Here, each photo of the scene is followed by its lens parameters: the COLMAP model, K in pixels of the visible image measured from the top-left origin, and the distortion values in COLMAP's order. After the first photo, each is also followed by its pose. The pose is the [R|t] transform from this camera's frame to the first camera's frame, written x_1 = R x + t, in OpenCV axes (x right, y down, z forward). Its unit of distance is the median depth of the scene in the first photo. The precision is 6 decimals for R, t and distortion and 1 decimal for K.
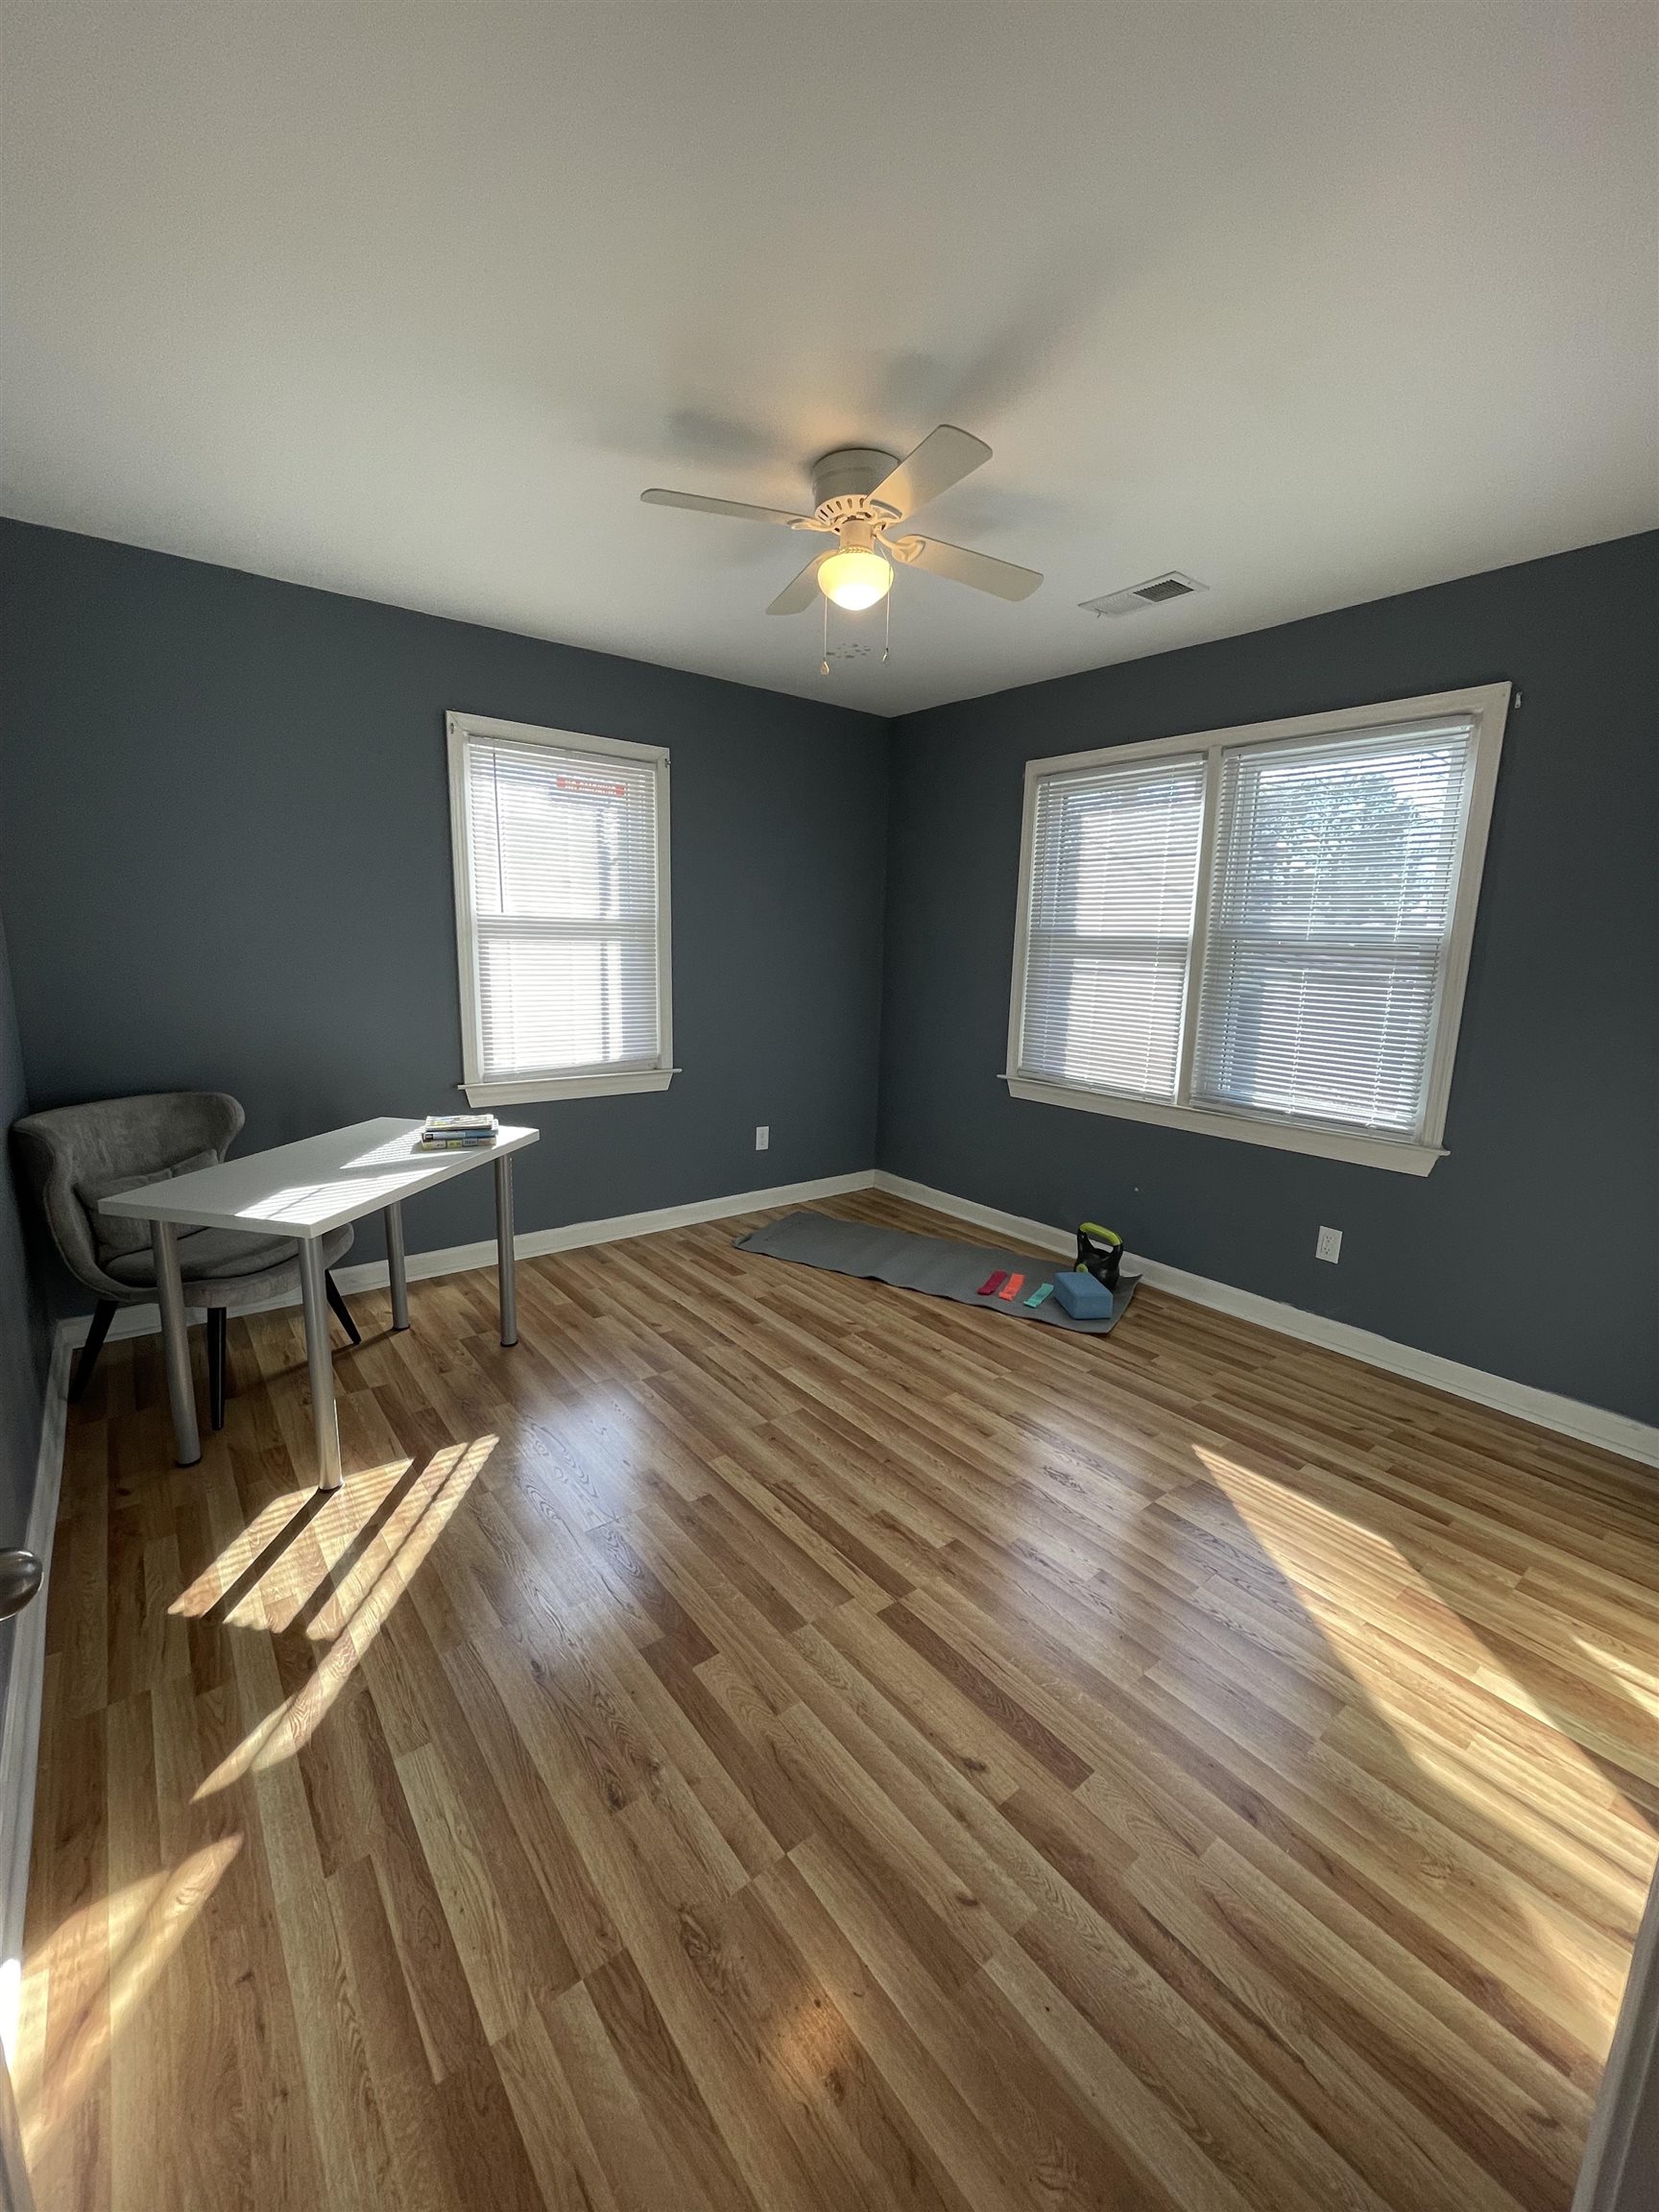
lens RADIAL K [[894.6, 0, 831.4], [0, 894.6, 1096.7], [0, 0, 1]] dist [-0.003460, 0.000213]
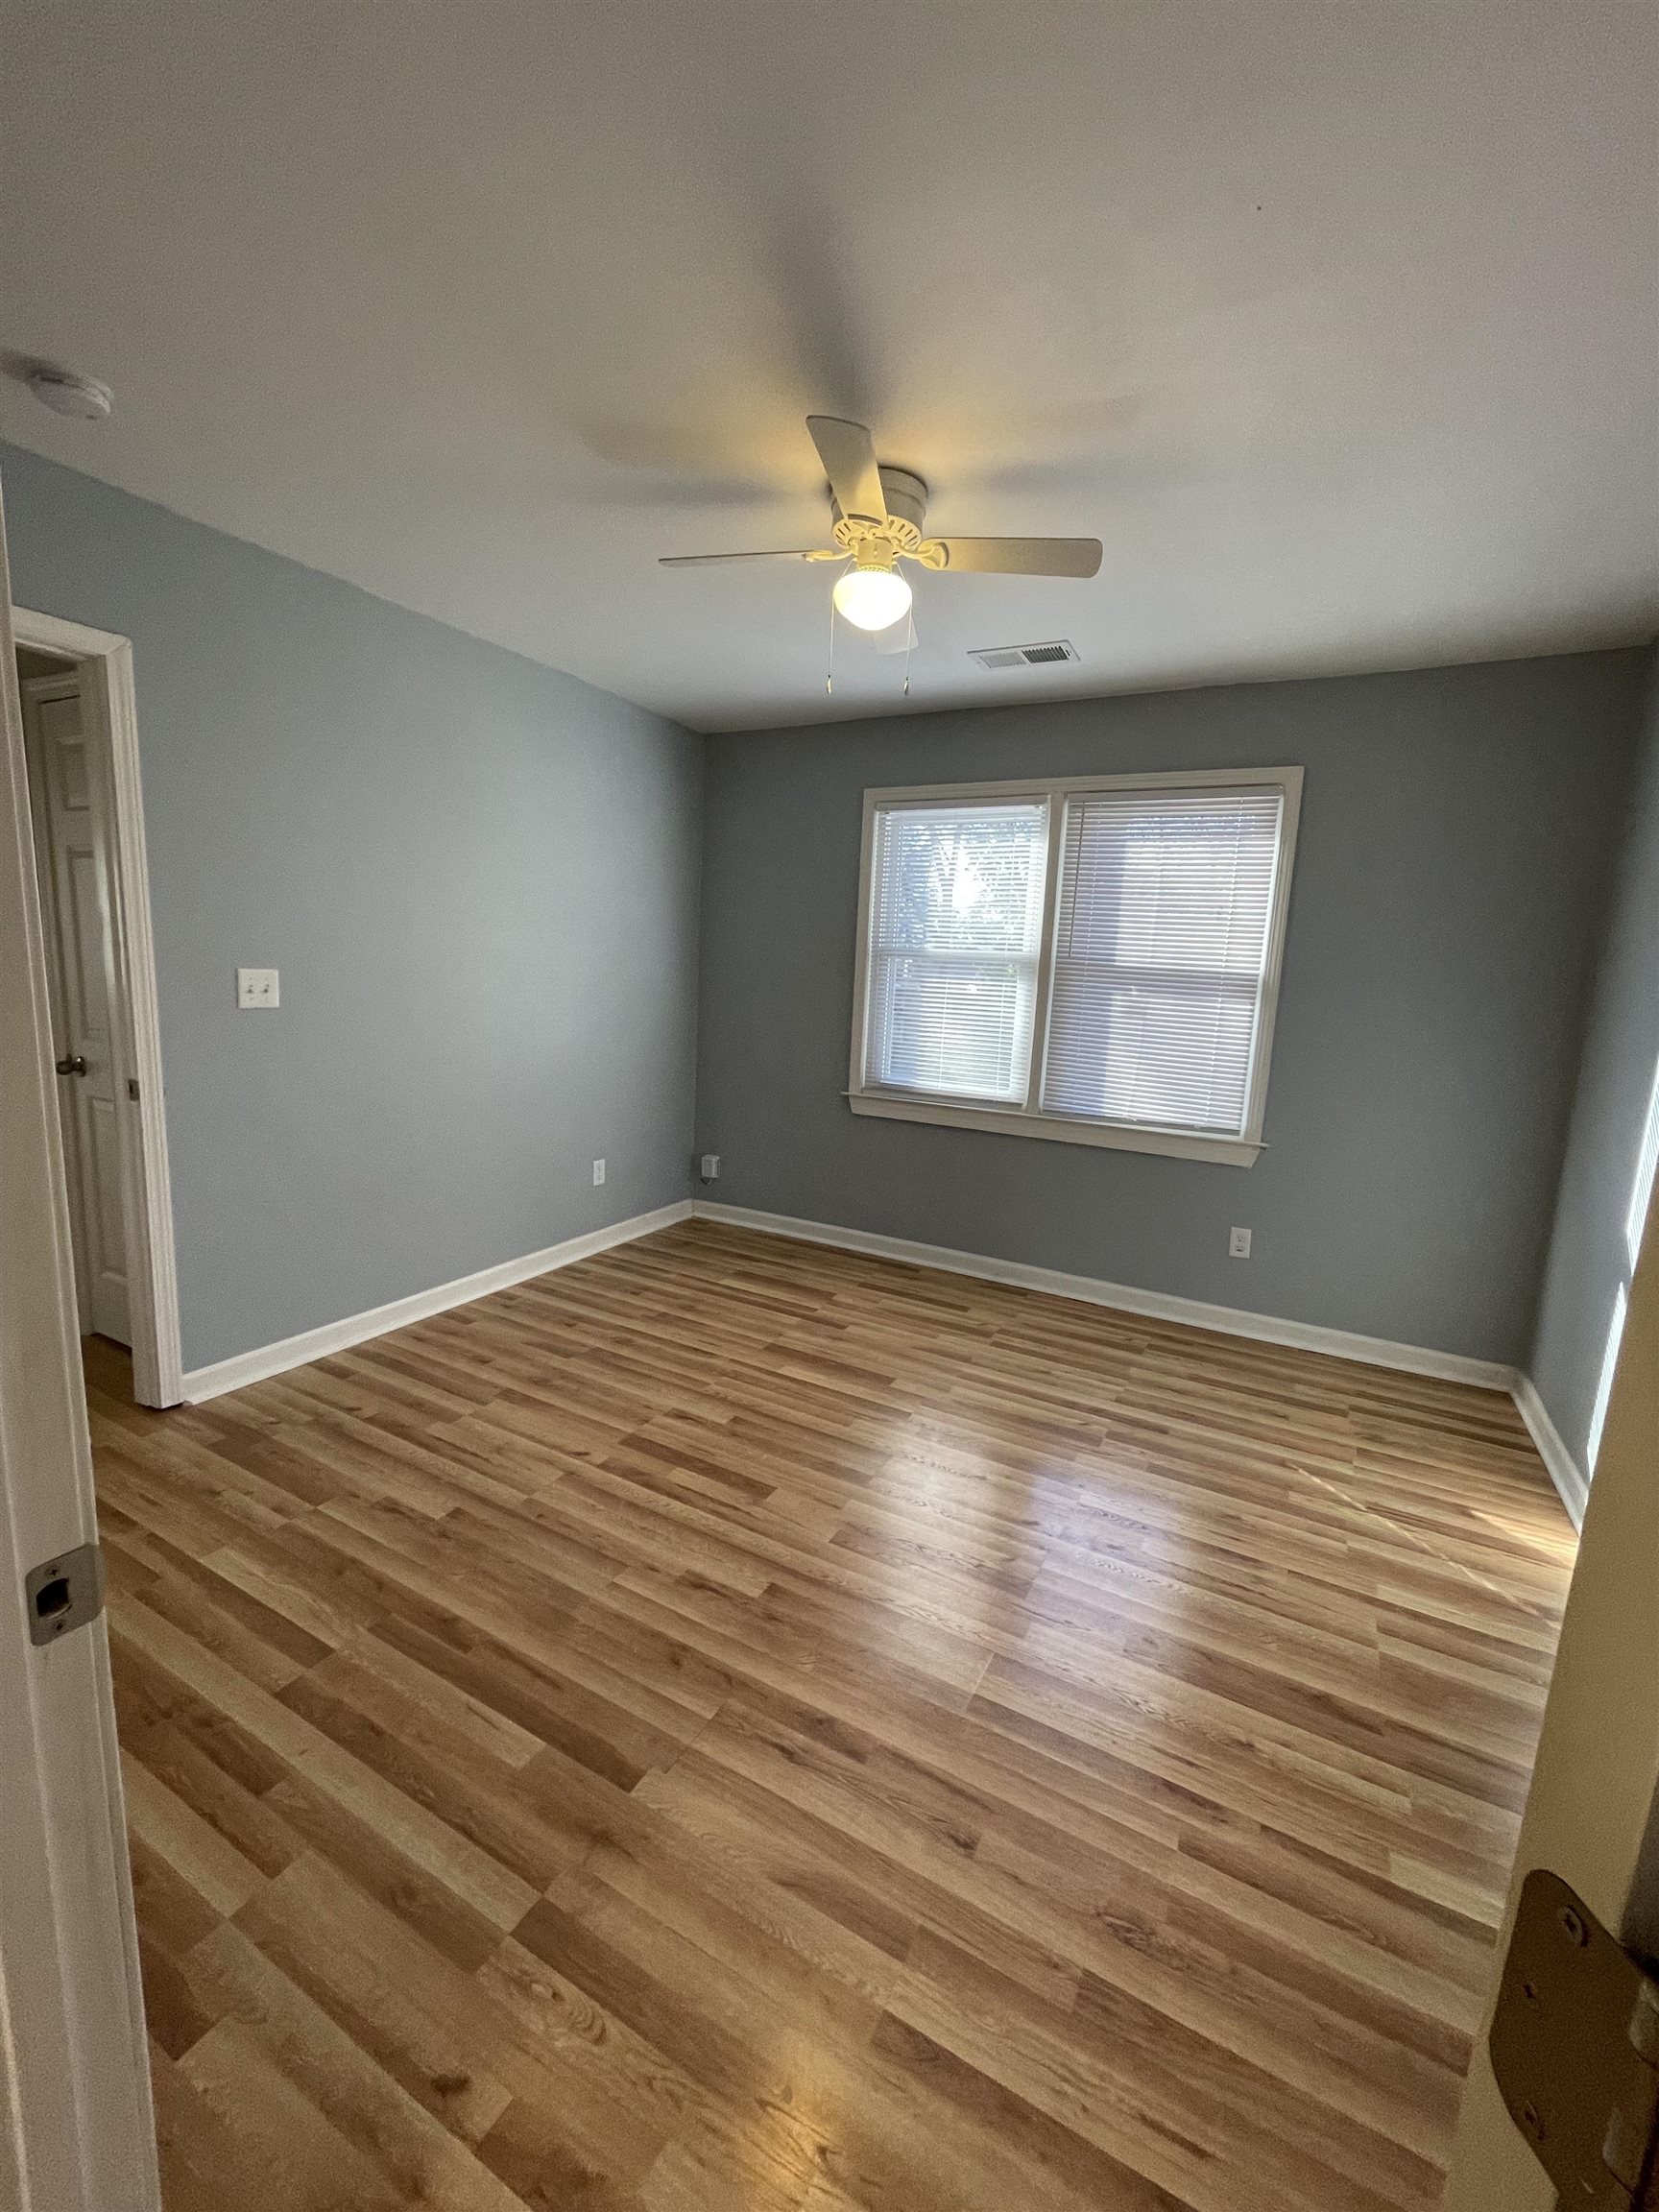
lens RADIAL K [[908.2, 0, 832.9], [0, 908.2, 1099.2], [0, 0, 1]] dist [-0.045457, 0.015094]
pose [[0.911609, -0.045850, 0.408493, -0.289068], [0.059370, 0.998026, -0.020472, 0.006288], [-0.406748, 0.042915, 0.912532, 0.069688]]
